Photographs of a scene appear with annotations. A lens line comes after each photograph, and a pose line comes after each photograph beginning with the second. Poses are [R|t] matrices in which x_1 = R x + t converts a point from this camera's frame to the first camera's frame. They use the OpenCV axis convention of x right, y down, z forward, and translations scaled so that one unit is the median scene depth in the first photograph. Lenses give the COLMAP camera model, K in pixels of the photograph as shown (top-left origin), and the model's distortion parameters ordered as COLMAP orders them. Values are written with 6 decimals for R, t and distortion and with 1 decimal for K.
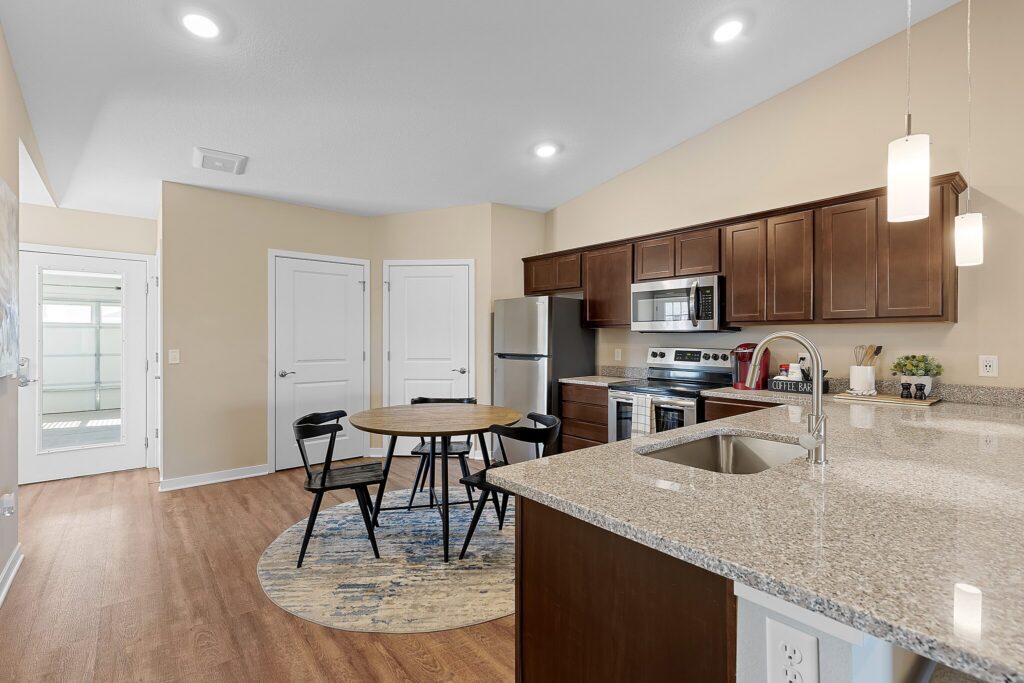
lens RADIAL K [[467.8, 0, 507.9], [0, 467.8, 342.4], [0, 0, 1]] dist [0.008786, -0.002857]
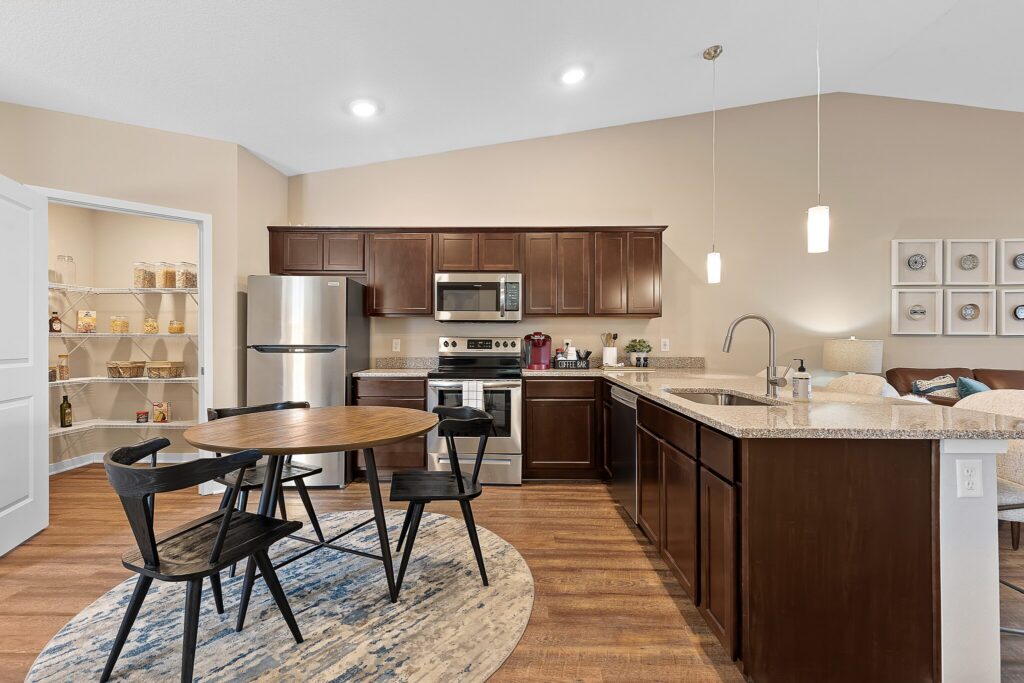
lens RADIAL K [[467.8, 0, 504.8], [0, 467.8, 338.9], [0, 0, 1]] dist [0.008786, -0.002857]
pose [[0.649845, 0.001539, 0.760065, -0.538848], [0.005146, 0.999966, -0.006424, 0.031014], [-0.760049, 0.008086, 0.649815, 0.307607]]
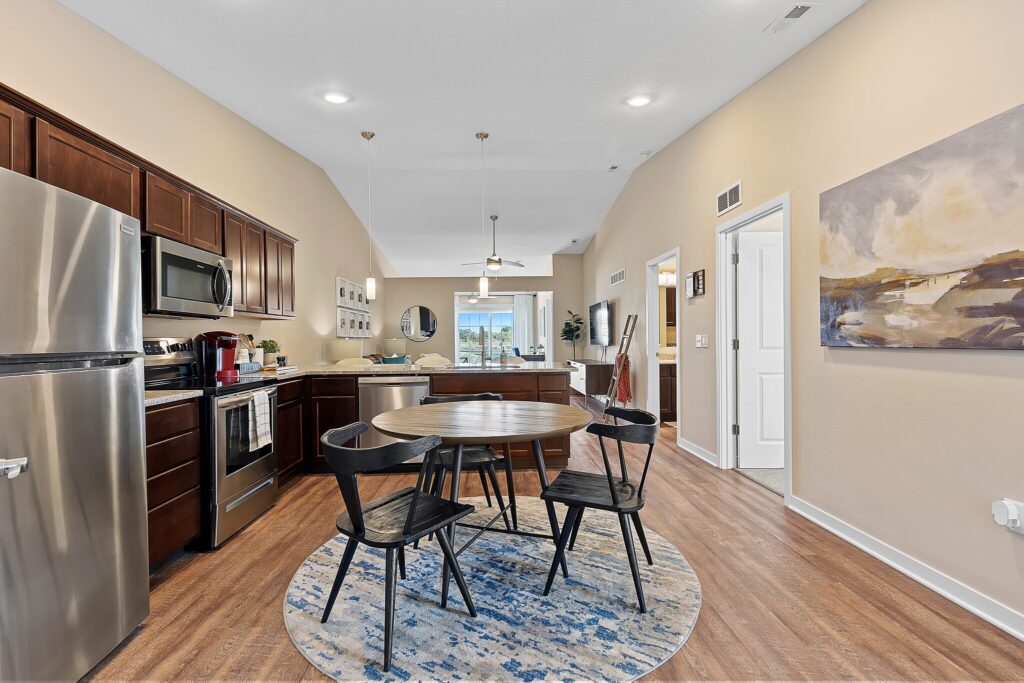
lens RADIAL K [[467.8, 0, 510.3], [0, 467.8, 343.0], [0, 0, 1]] dist [0.008786, -0.002857]
pose [[-0.804122, 0.004708, 0.594445, -0.670266], [0.016107, 0.999774, 0.013870, 0.026216], [-0.594246, 0.020728, -0.804016, 1.642756]]
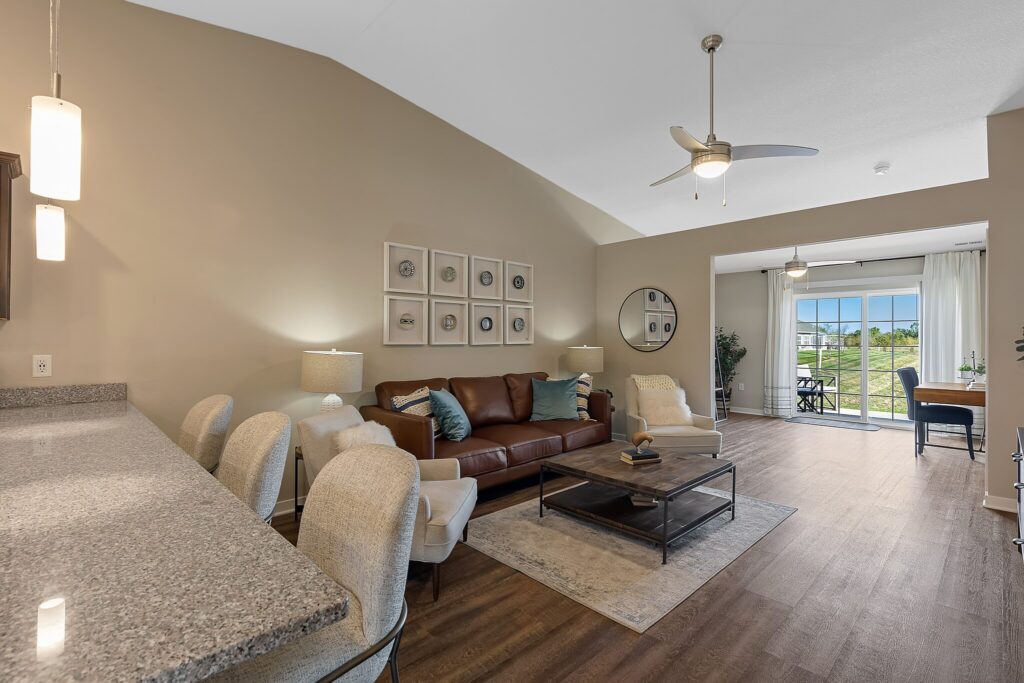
lens RADIAL K [[467.8, 0, 508.1], [0, 467.8, 340.1], [0, 0, 1]] dist [0.008786, -0.002857]
pose [[-0.081948, -0.002383, 0.996634, -0.025928], [0.005953, 0.999978, 0.002880, -0.000133], [-0.996619, 0.006169, -0.081932, 0.102441]]
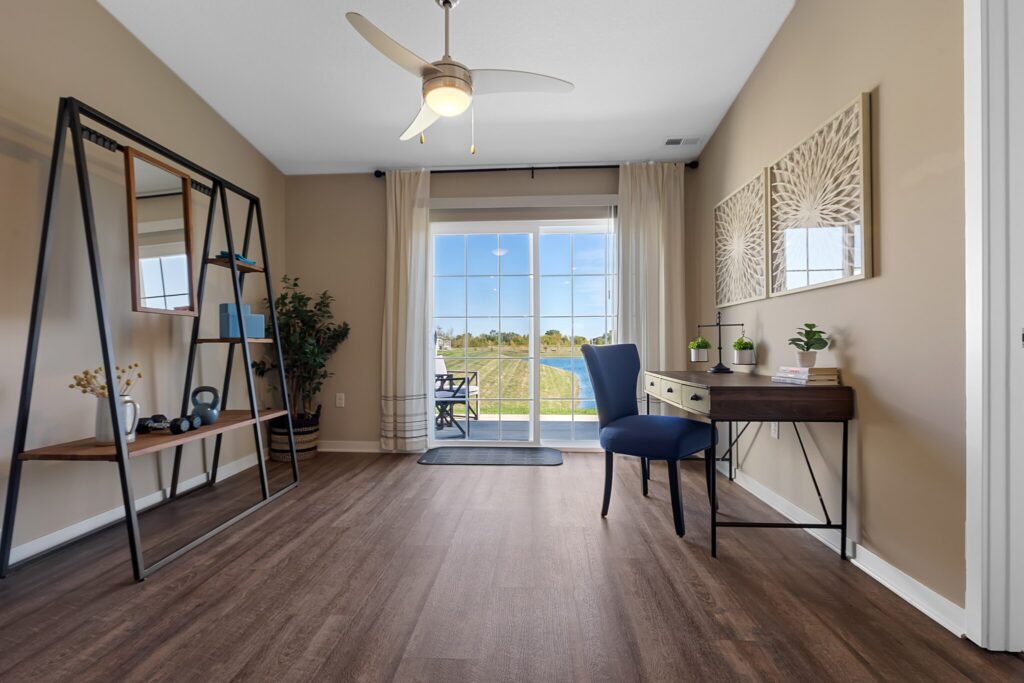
lens RADIAL K [[467.8, 0, 515.0], [0, 467.8, 348.0], [0, 0, 1]] dist [0.008786, -0.002857]
pose [[-0.746645, -0.007417, 0.665182, 1.318349], [0.005244, 0.999841, 0.017036, 0.116358], [-0.665202, 0.016208, -0.746487, -0.812864]]
